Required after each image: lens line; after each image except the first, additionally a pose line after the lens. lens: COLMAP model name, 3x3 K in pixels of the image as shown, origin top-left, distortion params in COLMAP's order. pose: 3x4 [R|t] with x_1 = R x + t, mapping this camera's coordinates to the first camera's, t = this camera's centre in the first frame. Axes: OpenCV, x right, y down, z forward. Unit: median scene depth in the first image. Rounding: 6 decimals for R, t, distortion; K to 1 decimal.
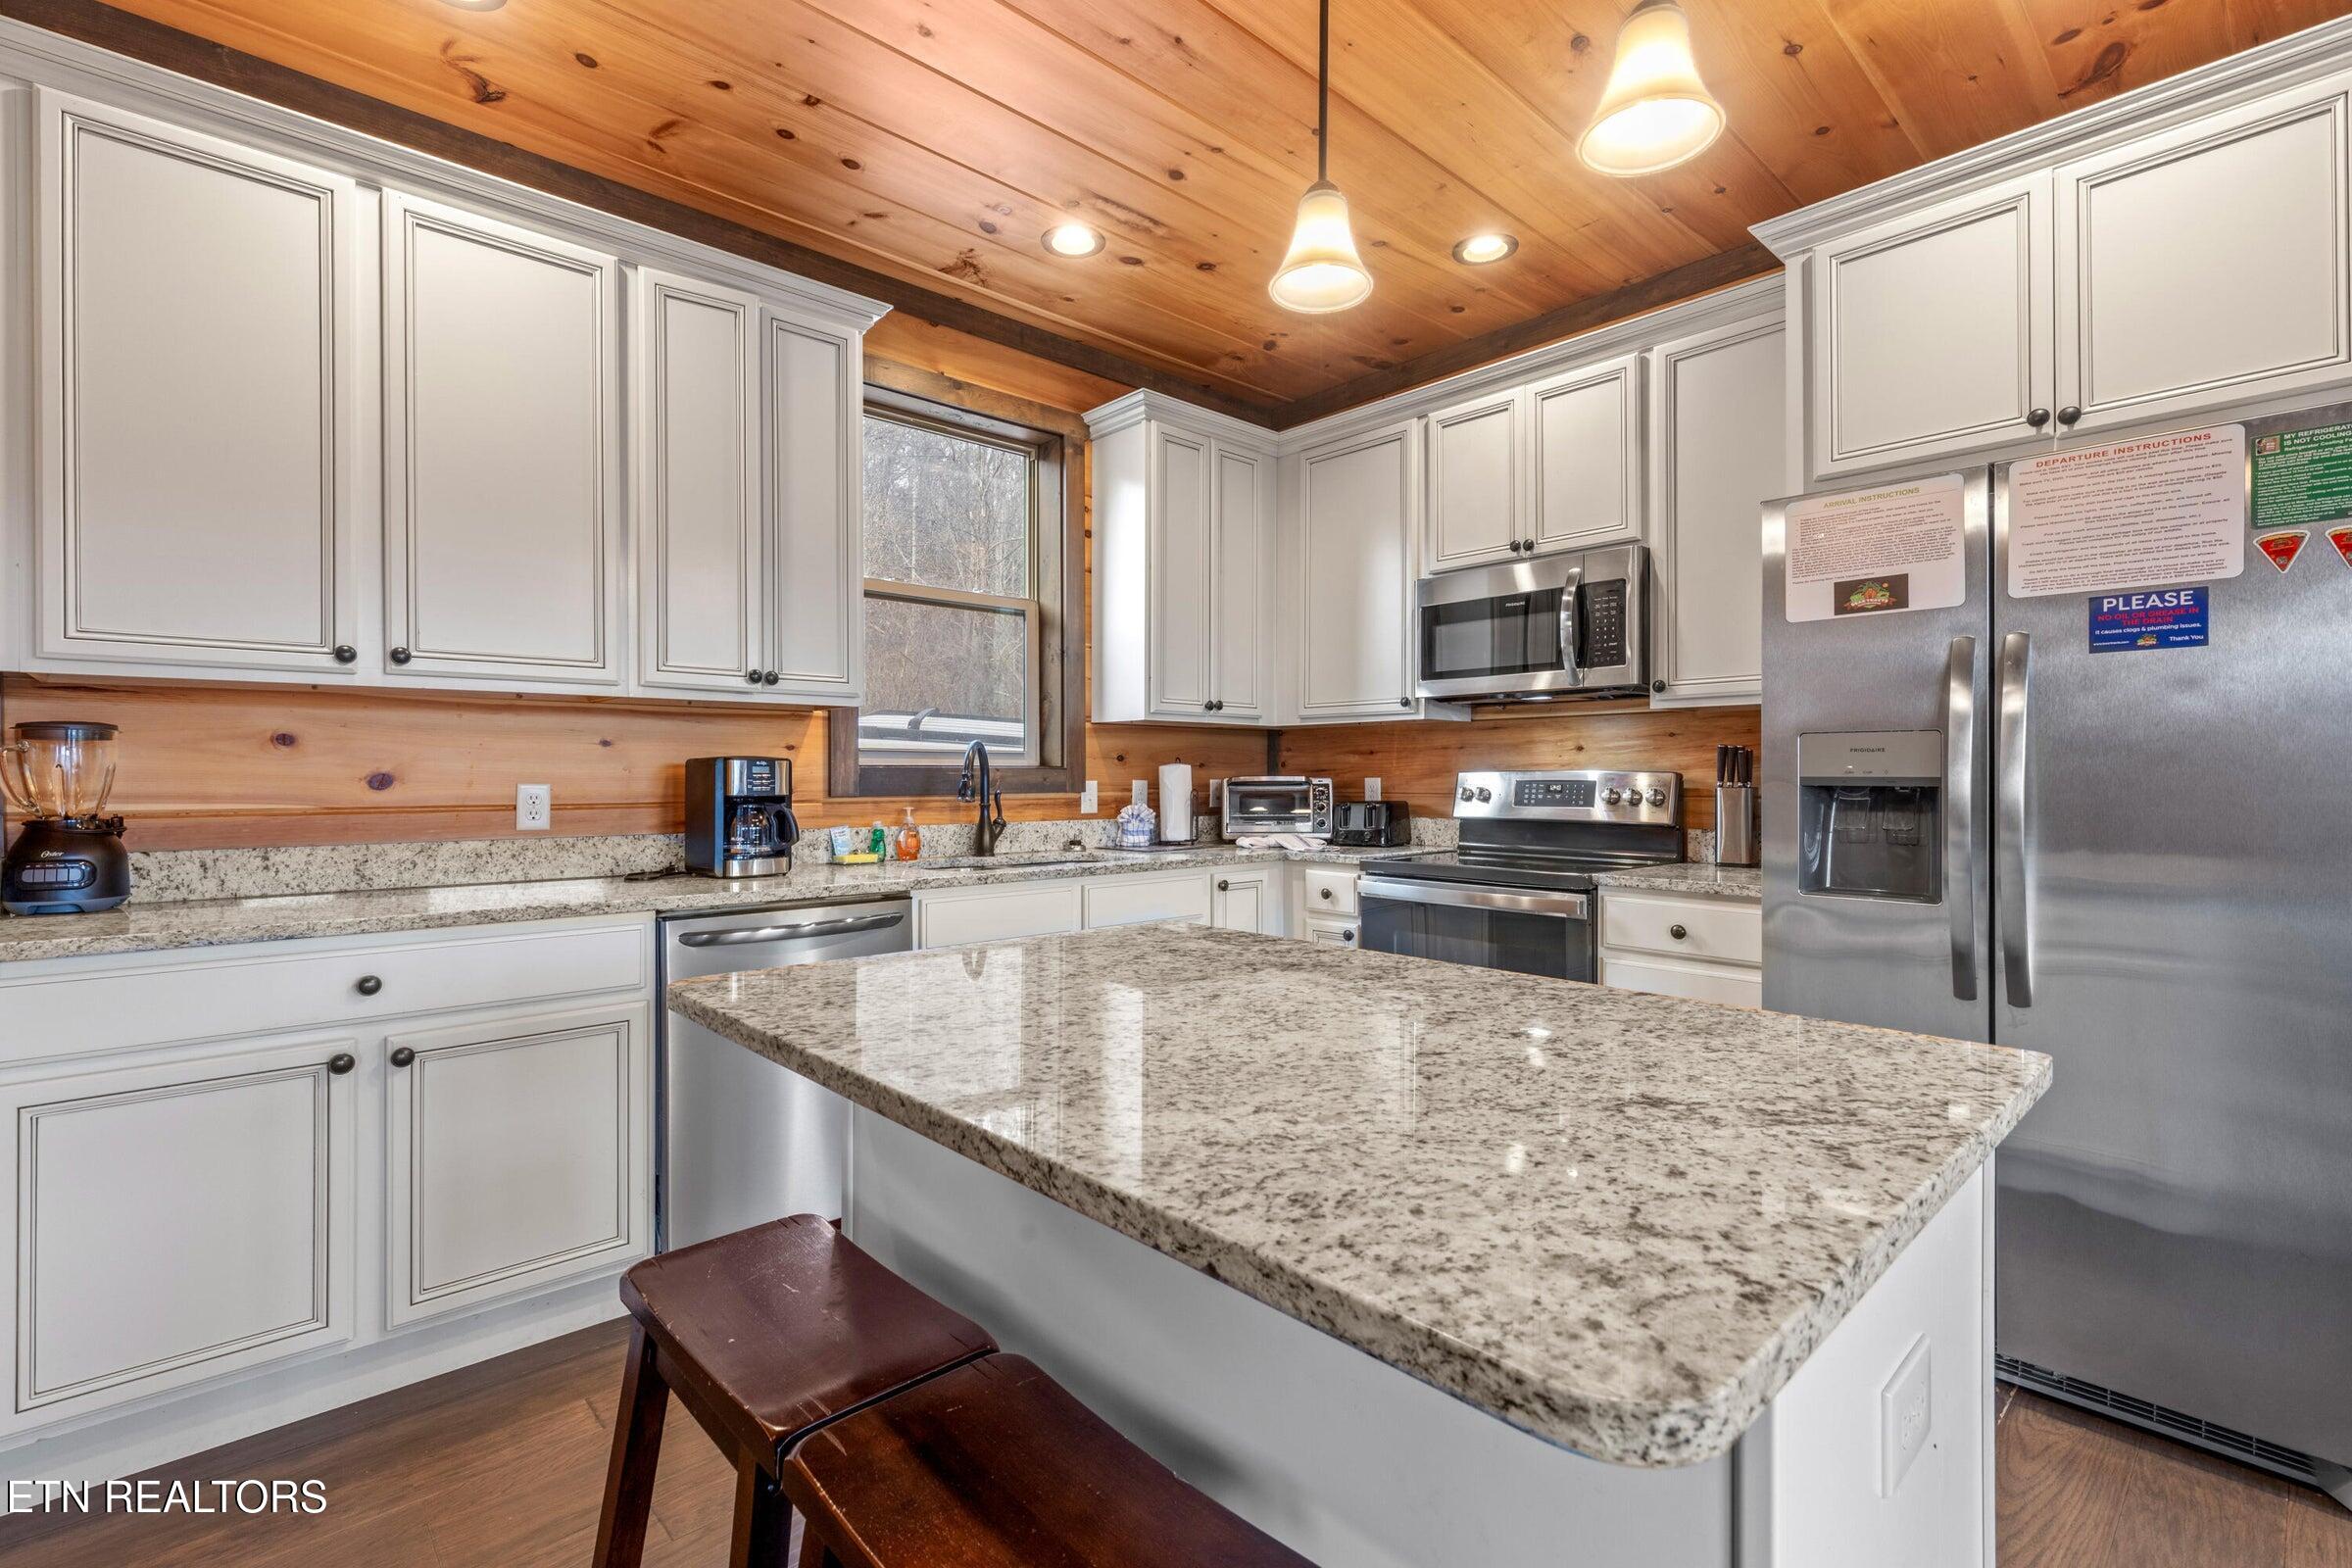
lens RADIAL K [[1075.0, 0, 1176.8], [0, 1075.0, 776.7], [0, 0, 1]] dist [0.004634, -0.000007]
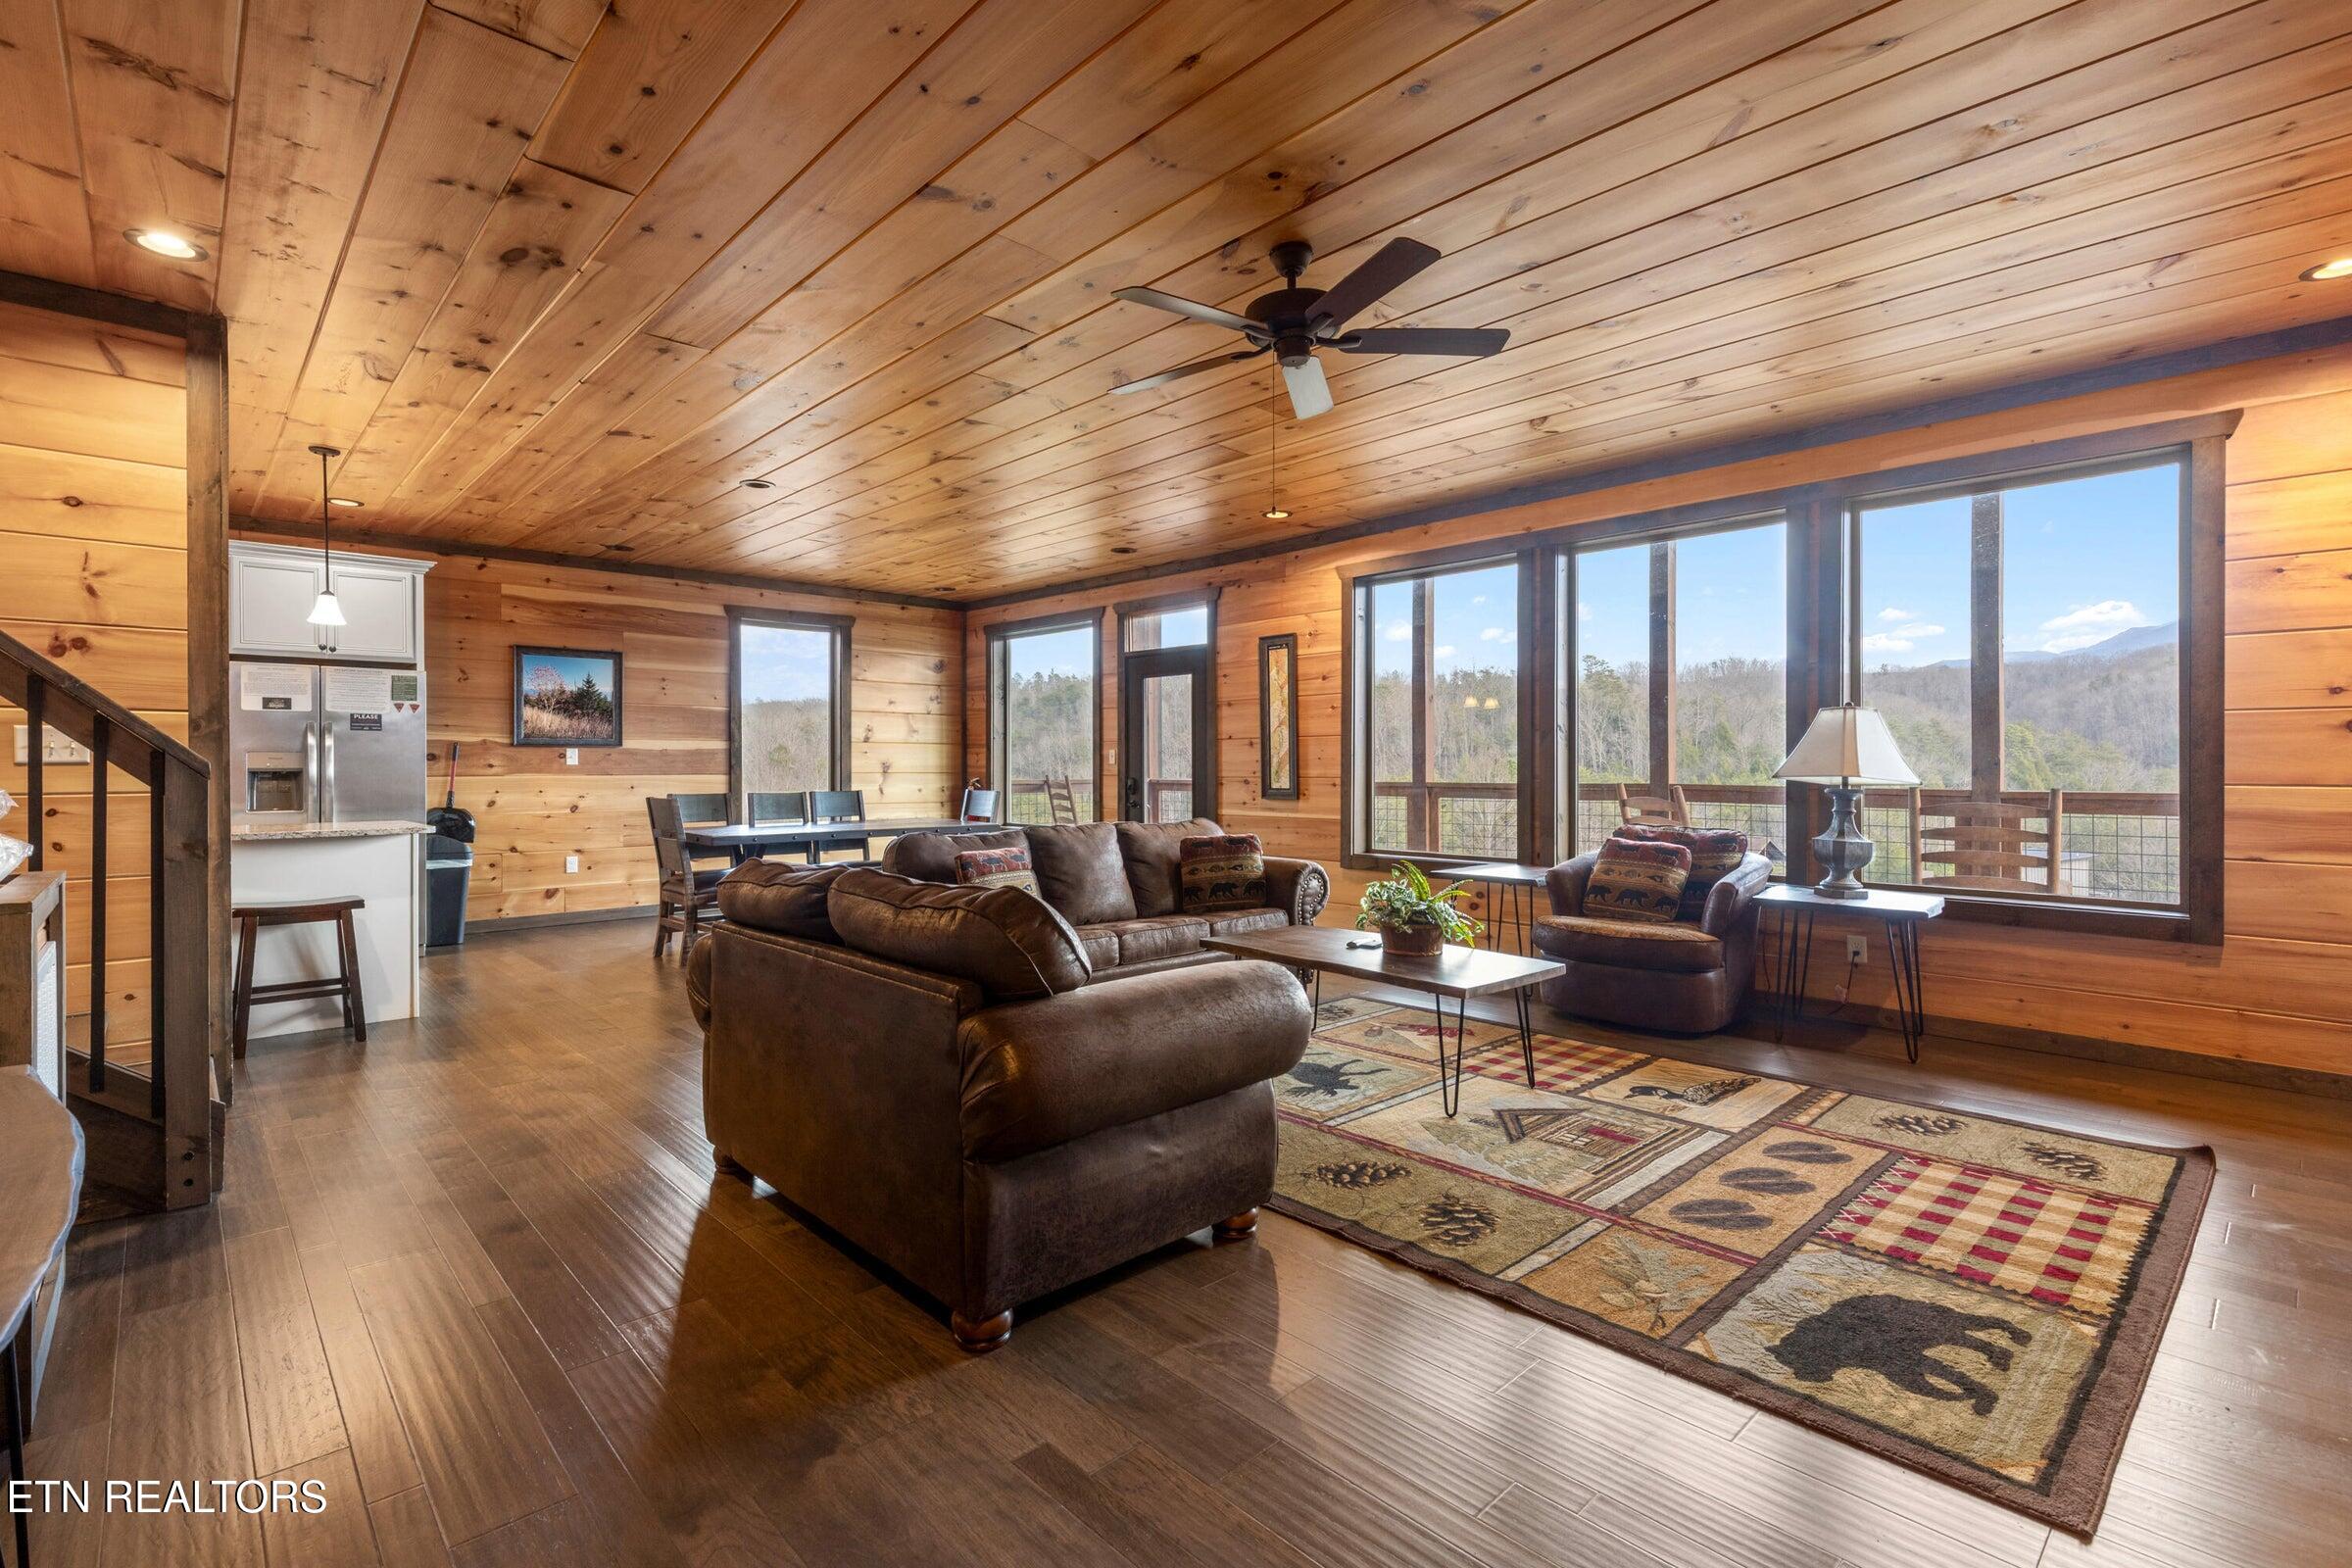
lens RADIAL K [[1075.0, 0, 1176.4], [0, 1075.0, 777.3], [0, 0, 1]] dist [0.004634, -0.000007]
pose [[-0.013572, -0.004718, 0.999897, -2.245113], [-0.002645, 0.999986, 0.004682, 0.004004], [-0.999904, -0.002581, -0.013584, -1.330192]]
